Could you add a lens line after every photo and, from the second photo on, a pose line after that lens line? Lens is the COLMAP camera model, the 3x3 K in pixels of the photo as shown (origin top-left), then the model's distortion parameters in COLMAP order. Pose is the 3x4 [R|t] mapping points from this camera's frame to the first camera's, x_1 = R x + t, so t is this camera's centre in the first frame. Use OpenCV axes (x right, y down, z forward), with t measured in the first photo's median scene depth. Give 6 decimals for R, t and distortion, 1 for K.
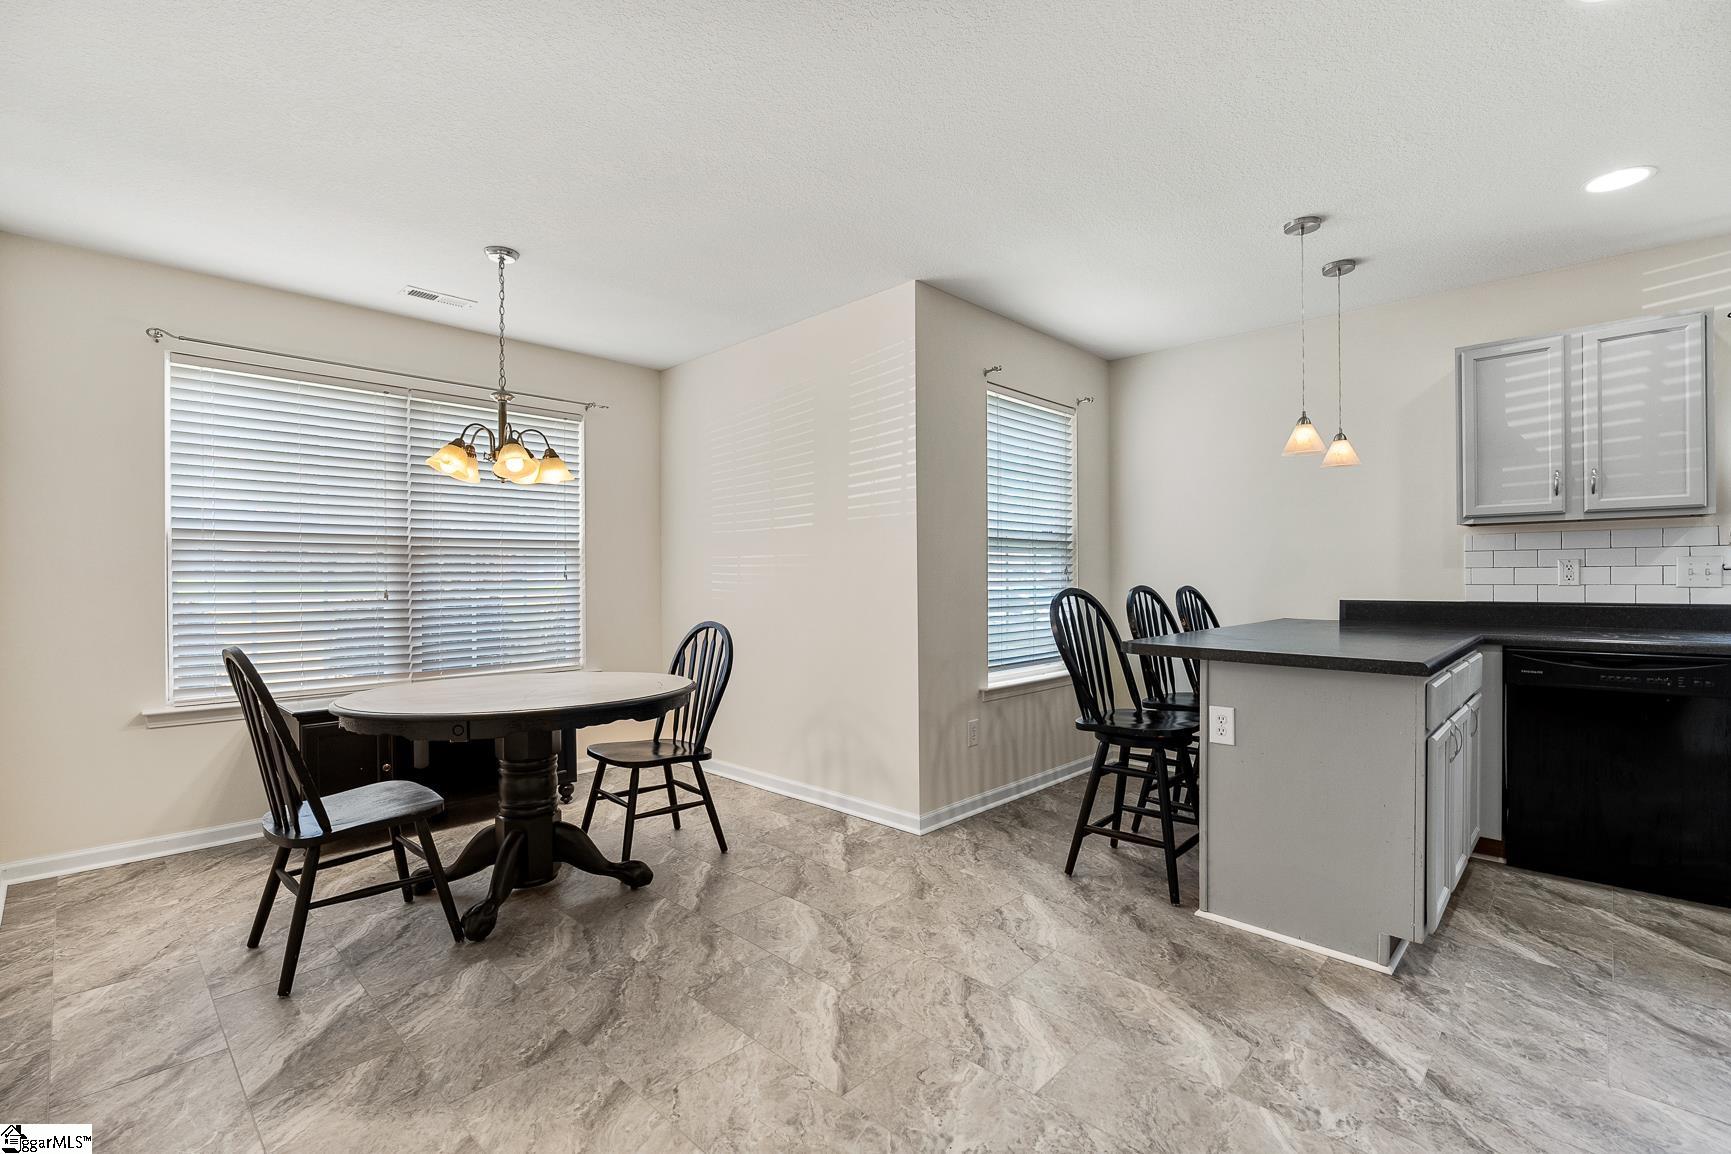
lens RADIAL K [[785.4, 0, 863.7], [0, 785.4, 578.2], [0, 0, 1]] dist [-0.012050, 0.004500]
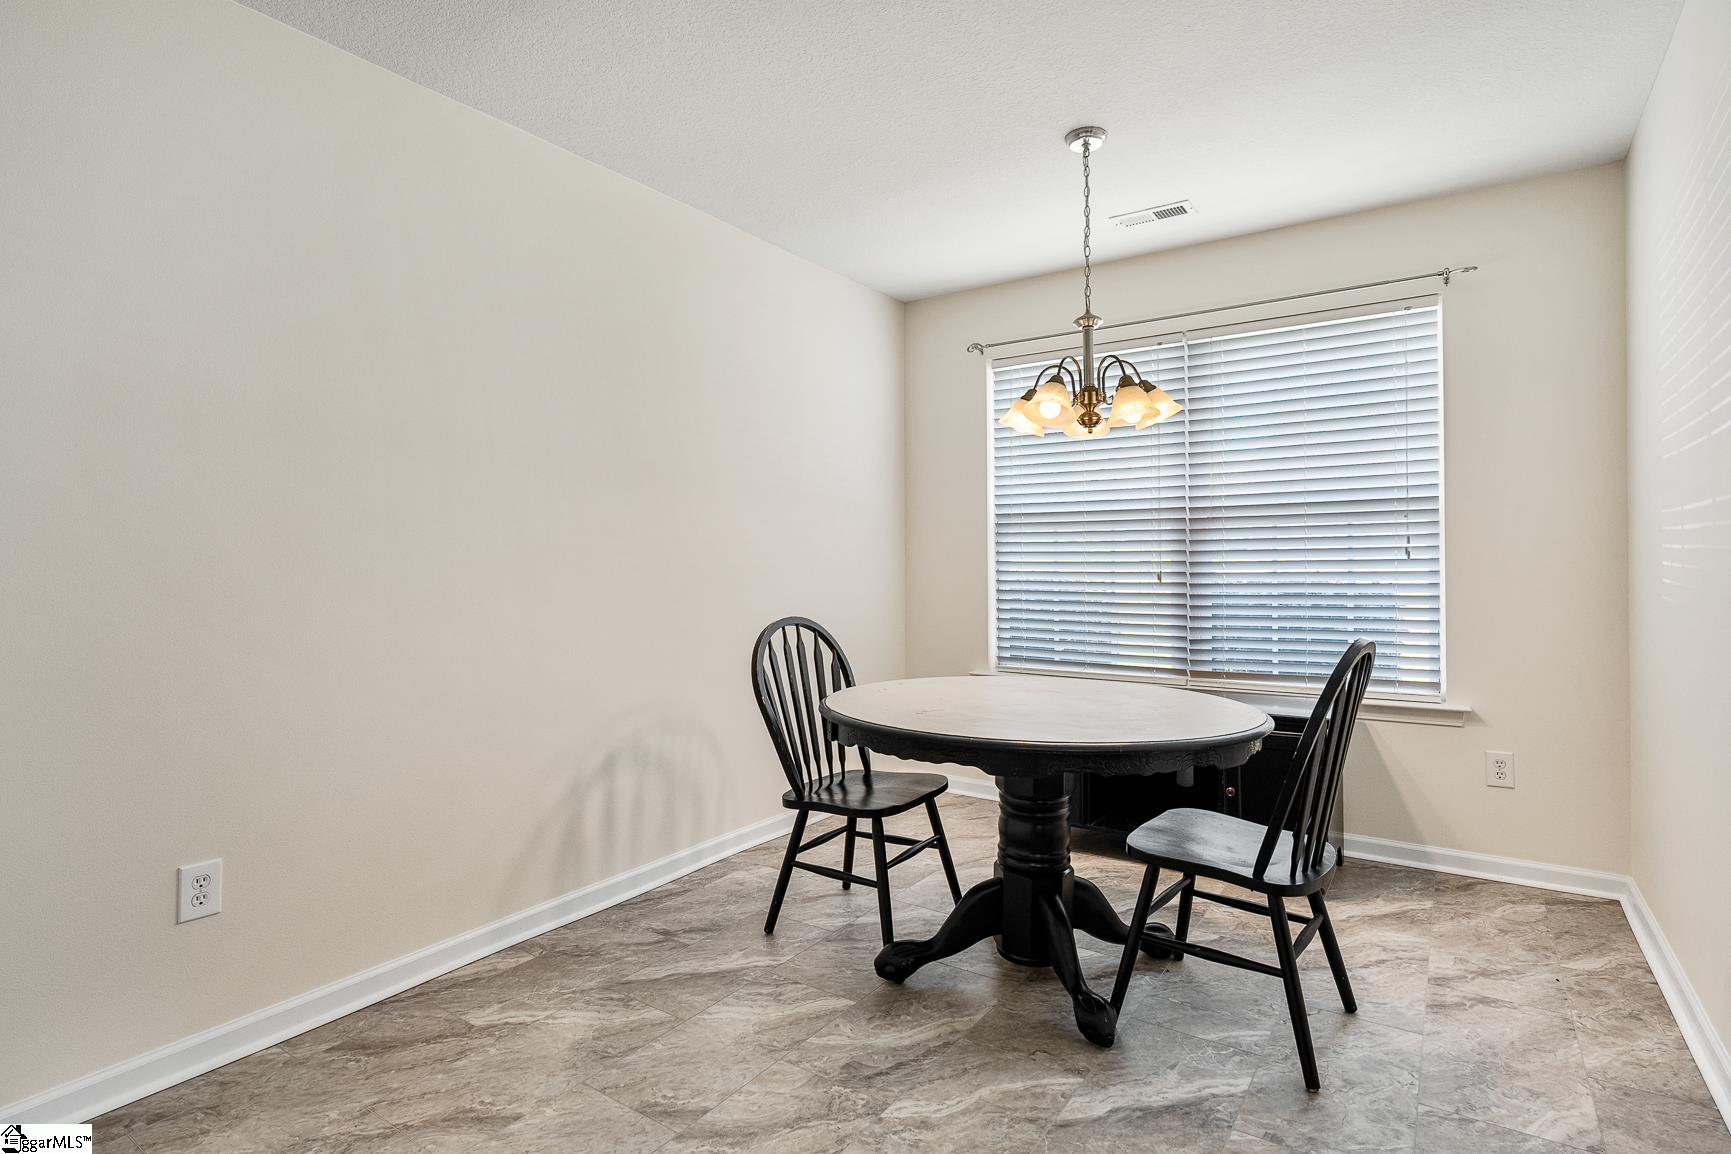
lens RADIAL K [[851.3, 0, 879.8], [0, 851.3, 562.7], [0, 0, 1]] dist [-0.007569, 0.001990]
pose [[0.173548, 0.000491, -0.984825, 0.337381], [0.002223, 0.999997, 0.000891, 0.005322], [0.984823, -0.002344, 0.173546, 0.667890]]
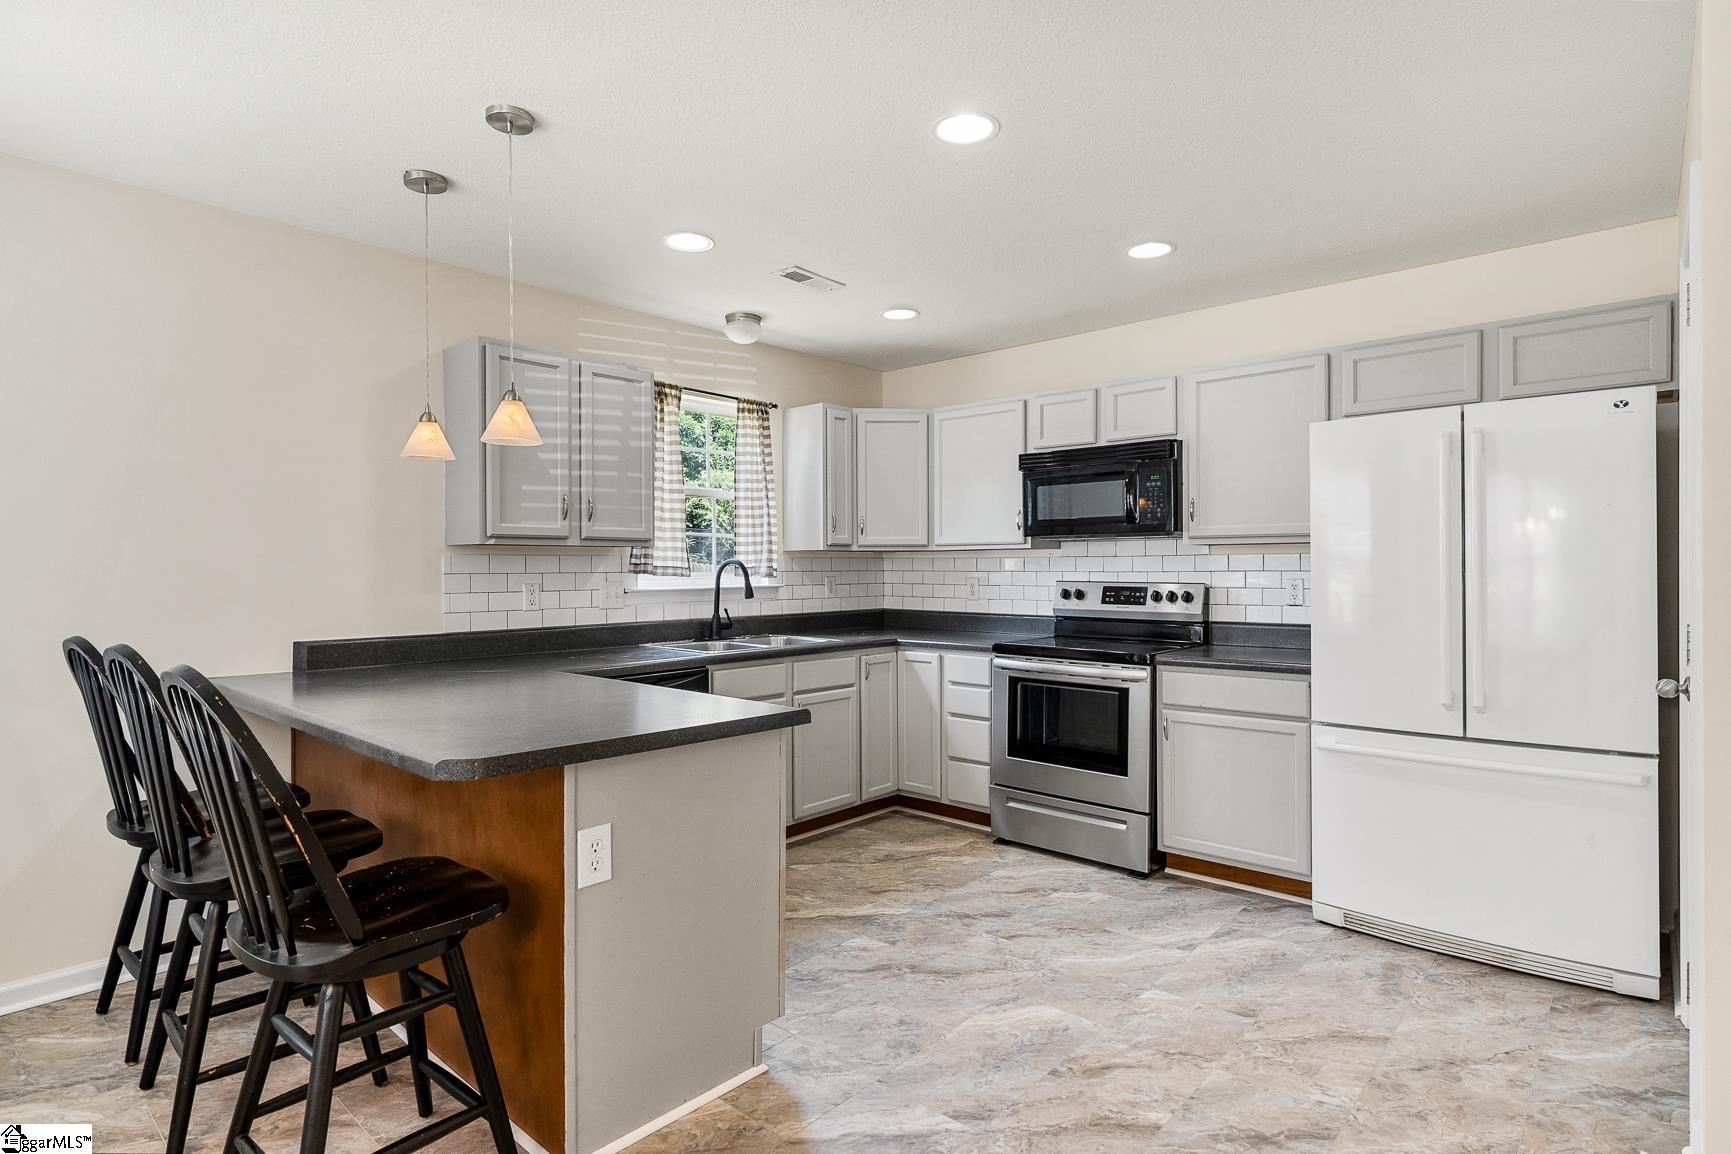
lens RADIAL K [[882.8, 0, 869.6], [0, 882.8, 572.9], [0, 0, 1]] dist [-0.004060, -0.000636]
pose [[-0.045539, 0.002230, 0.998960, -0.236701], [0.007586, 0.999969, -0.001886, -0.035423], [-0.998934, 0.007493, -0.045554, 0.679968]]
